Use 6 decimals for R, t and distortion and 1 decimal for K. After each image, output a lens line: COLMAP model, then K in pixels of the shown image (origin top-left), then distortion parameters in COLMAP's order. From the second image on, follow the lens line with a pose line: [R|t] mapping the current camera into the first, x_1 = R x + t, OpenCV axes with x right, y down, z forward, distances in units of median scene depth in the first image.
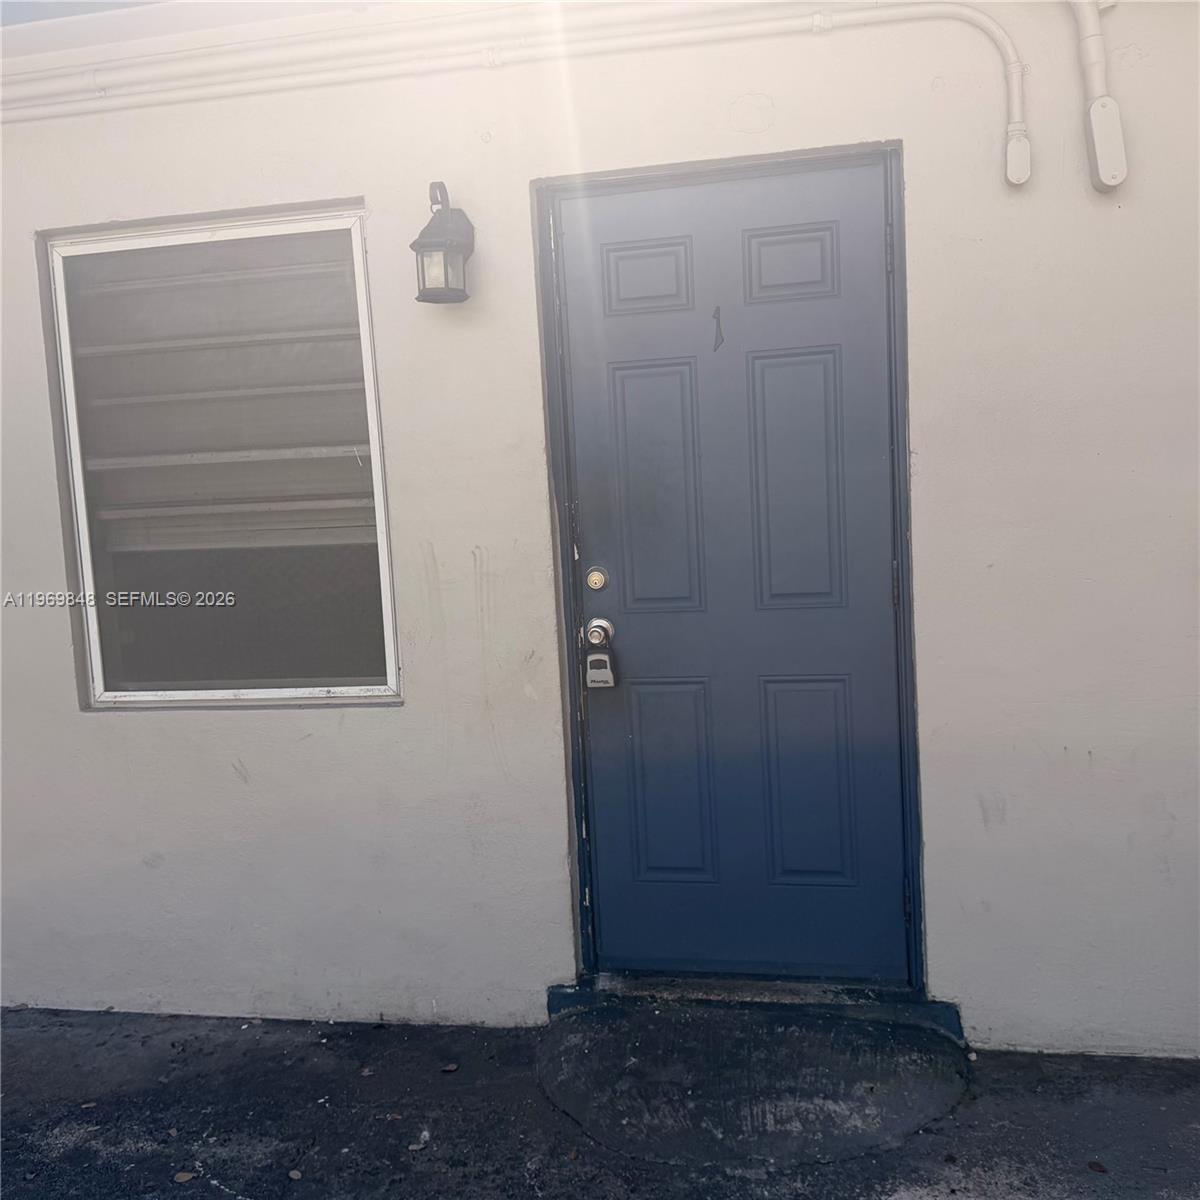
lens RADIAL K [[1103.2, 0, 593.0], [0, 1103.2, 592.5], [0, 0, 1]] dist [0.131562, -0.242819]
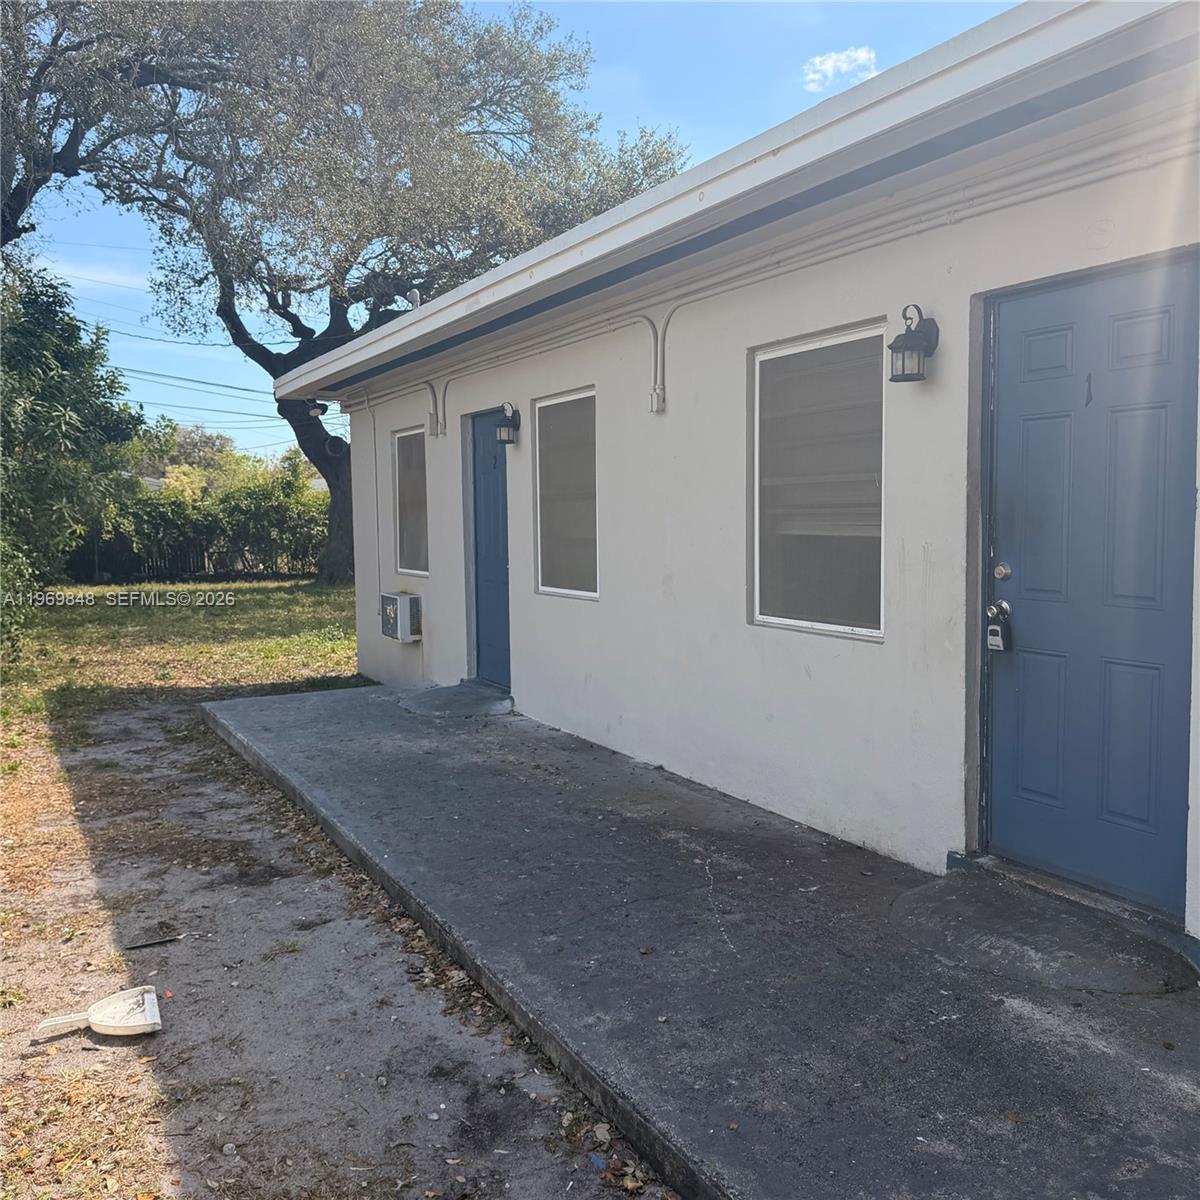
lens RADIAL K [[1103.2, 0, 593.0], [0, 1103.2, 592.5], [0, 0, 1]] dist [0.131562, -0.242819]
pose [[0.622353, 0.099837, -0.776343, 0.763765], [-0.086325, 0.994537, 0.058694, -0.024129], [0.777962, 0.030489, 0.627571, -0.274352]]
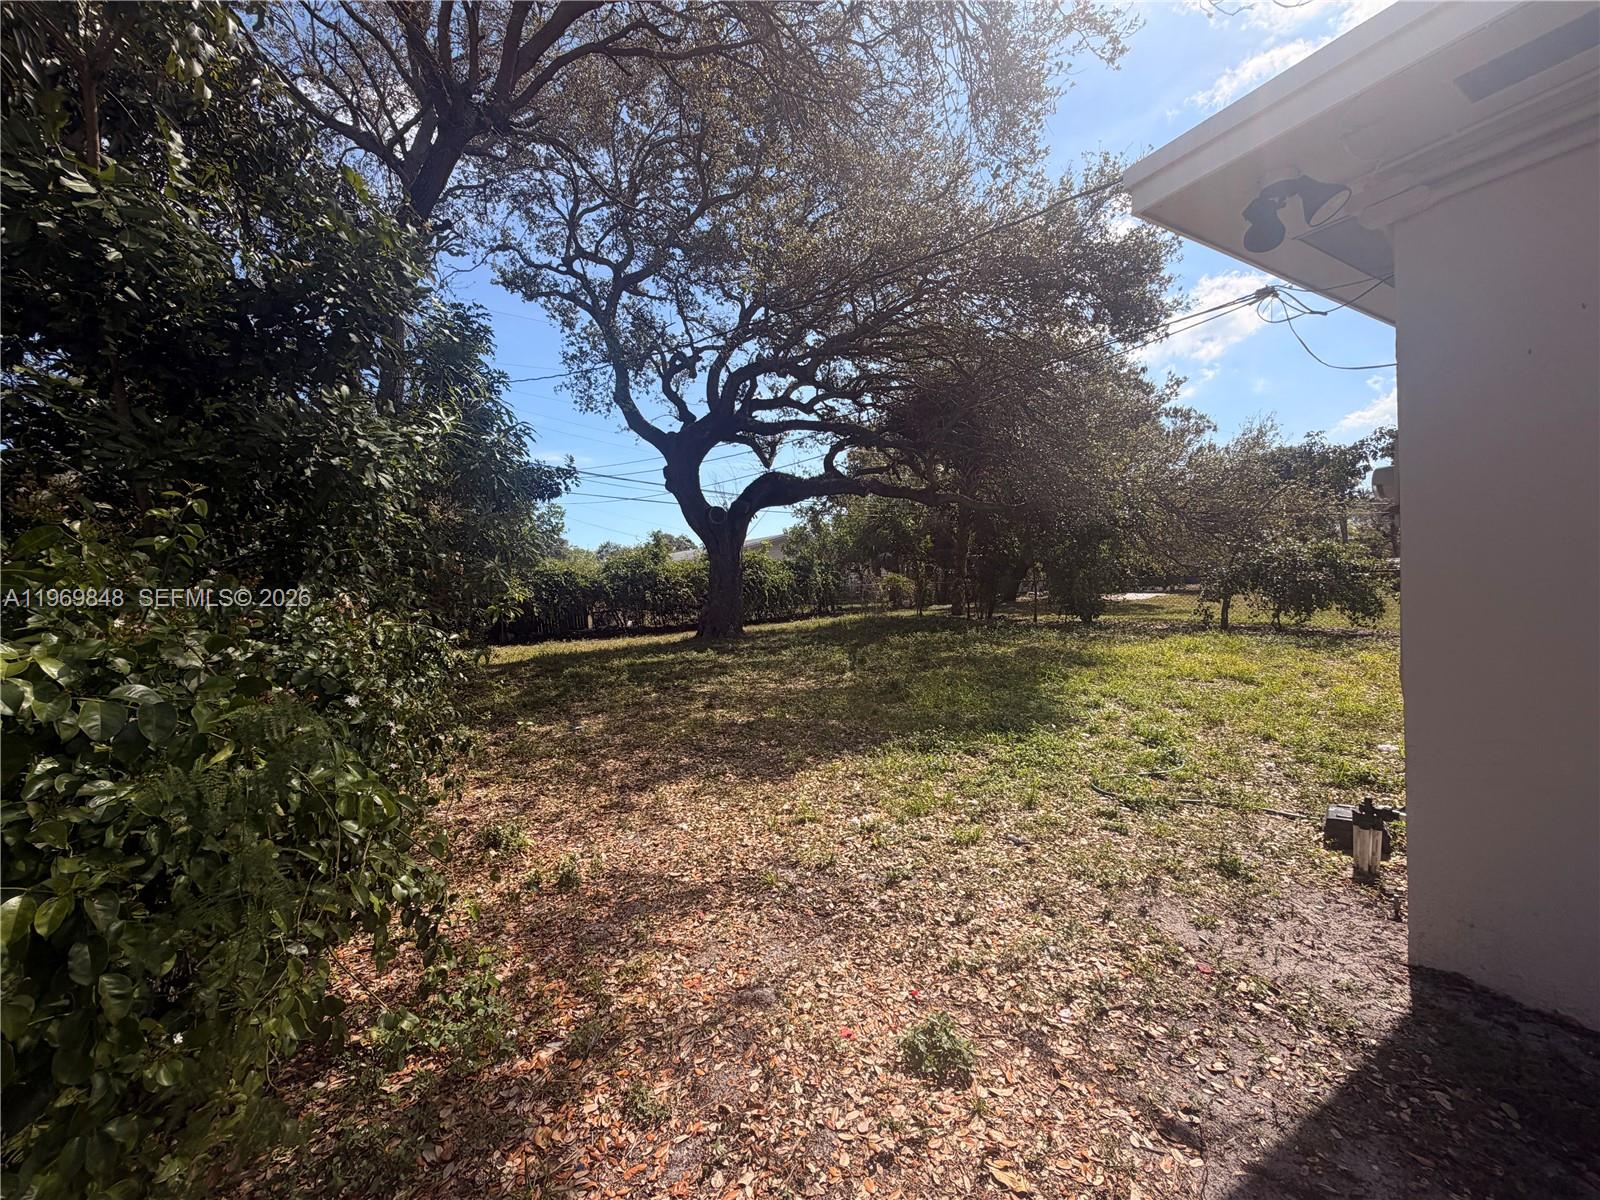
lens RADIAL K [[644.2, 0, 800.0], [0, 644.2, 600.0], [0, 0, 1]] dist [0.001630, -0.000037]
pose [[0.656630, 0.042283, -0.753027, -2.474000], [-0.049767, 0.998680, 0.012680, 0.162625], [0.752569, 0.029149, 0.657867, 0.391752]]
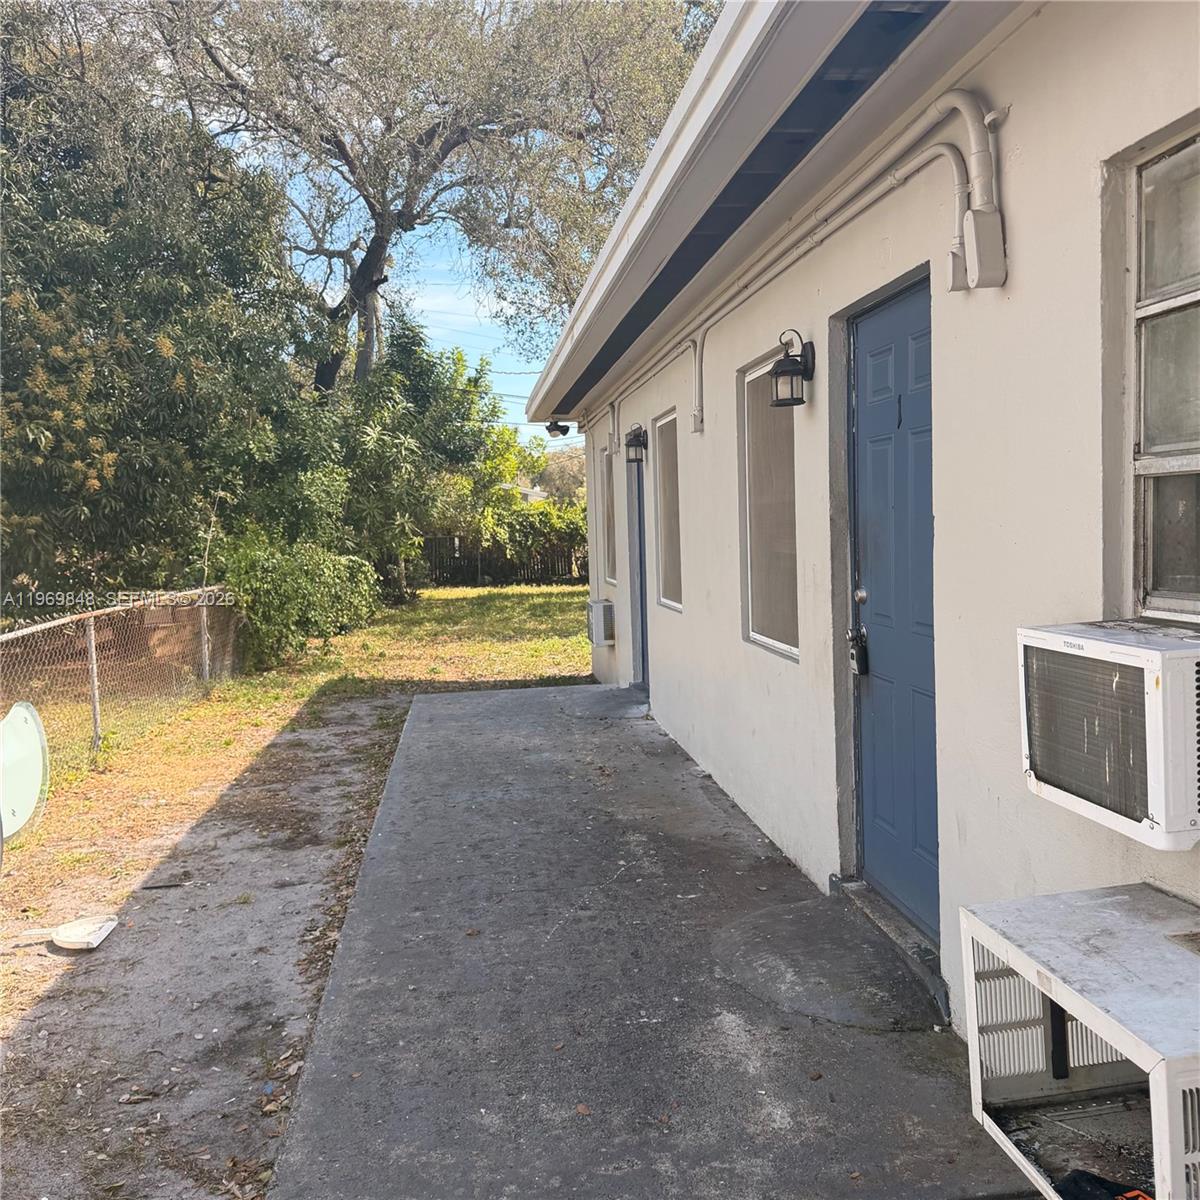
lens RADIAL K [[1102.7, 0, 600.3], [0, 1102.7, 603.9], [0, 0, 1]] dist [0.140077, -0.246485]
pose [[0.304054, 0.112022, -0.946046, 1.194056], [-0.064139, 0.993216, 0.096994, -0.112867], [0.950493, 0.031187, 0.309176, 0.261073]]
